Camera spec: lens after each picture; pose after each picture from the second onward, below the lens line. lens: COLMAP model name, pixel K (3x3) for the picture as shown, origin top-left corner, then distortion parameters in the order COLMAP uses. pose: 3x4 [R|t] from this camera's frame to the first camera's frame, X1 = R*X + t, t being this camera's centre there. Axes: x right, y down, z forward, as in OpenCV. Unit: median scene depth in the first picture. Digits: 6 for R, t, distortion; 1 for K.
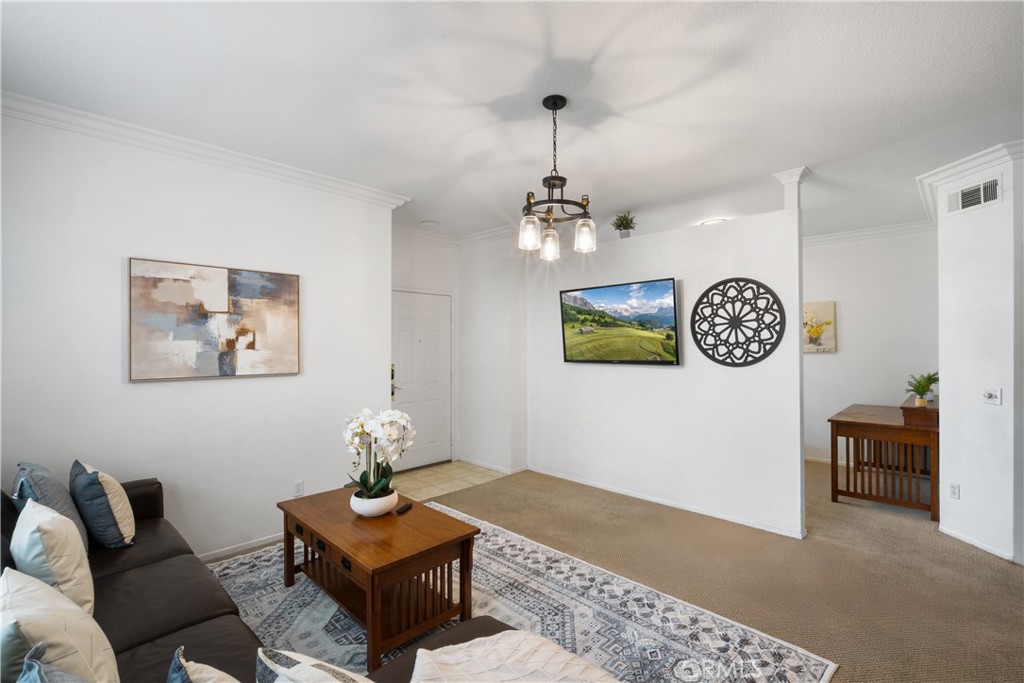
lens RADIAL K [[463.6, 0, 512.9], [0, 463.6, 342.7], [0, 0, 1]] dist [-0.005212, 0.000040]
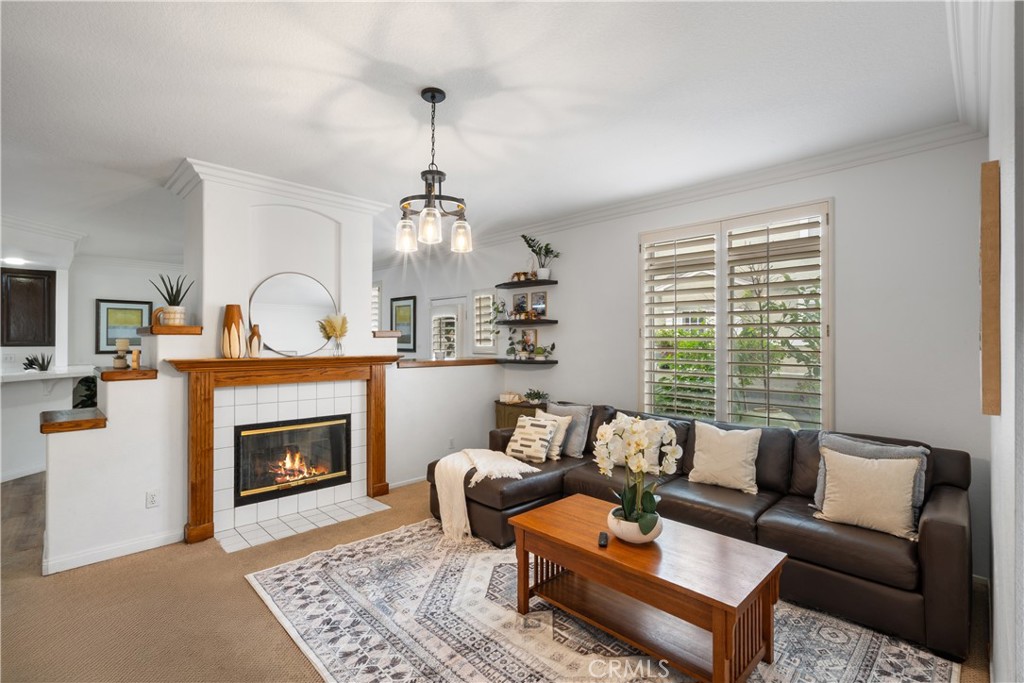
lens RADIAL K [[463.6, 0, 509.5], [0, 463.6, 338.4], [0, 0, 1]] dist [-0.005212, 0.000040]
pose [[-0.999843, 0.002066, 0.017606, -0.073497], [0.001801, 0.999886, -0.015024, 0.010573], [-0.017635, -0.014990, -0.999732, 1.640599]]
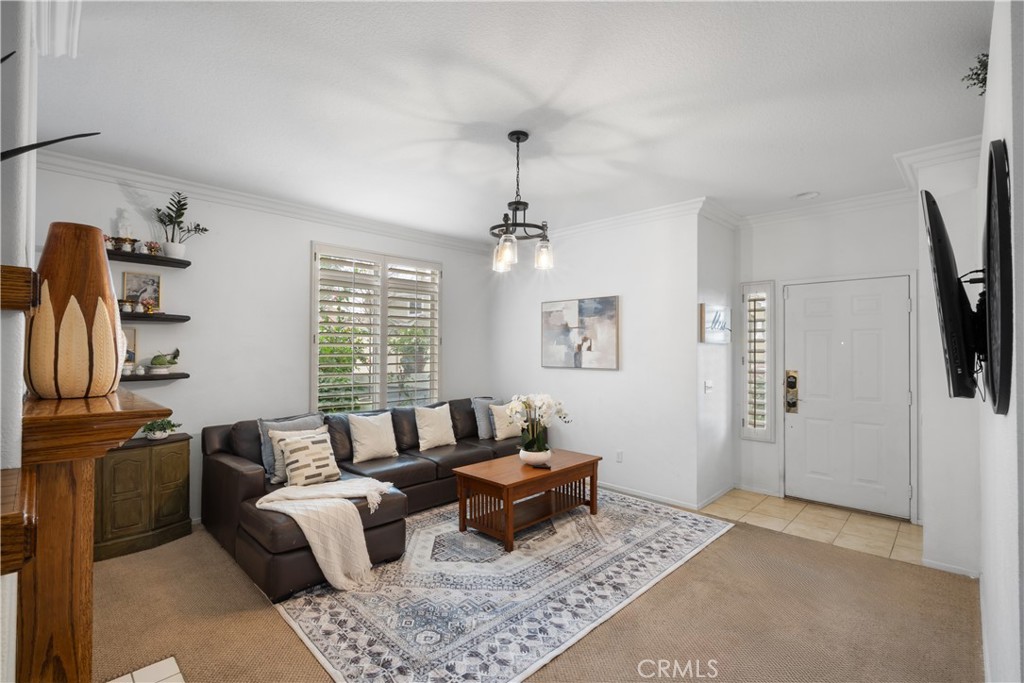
lens RADIAL K [[463.6, 0, 511.7], [0, 463.6, 343.1], [0, 0, 1]] dist [-0.005212, 0.000040]
pose [[-0.000394, -0.009186, -0.999958, 1.024993], [0.004027, 0.999950, -0.009187, 0.001780], [0.999992, -0.004030, -0.000357, 0.817909]]
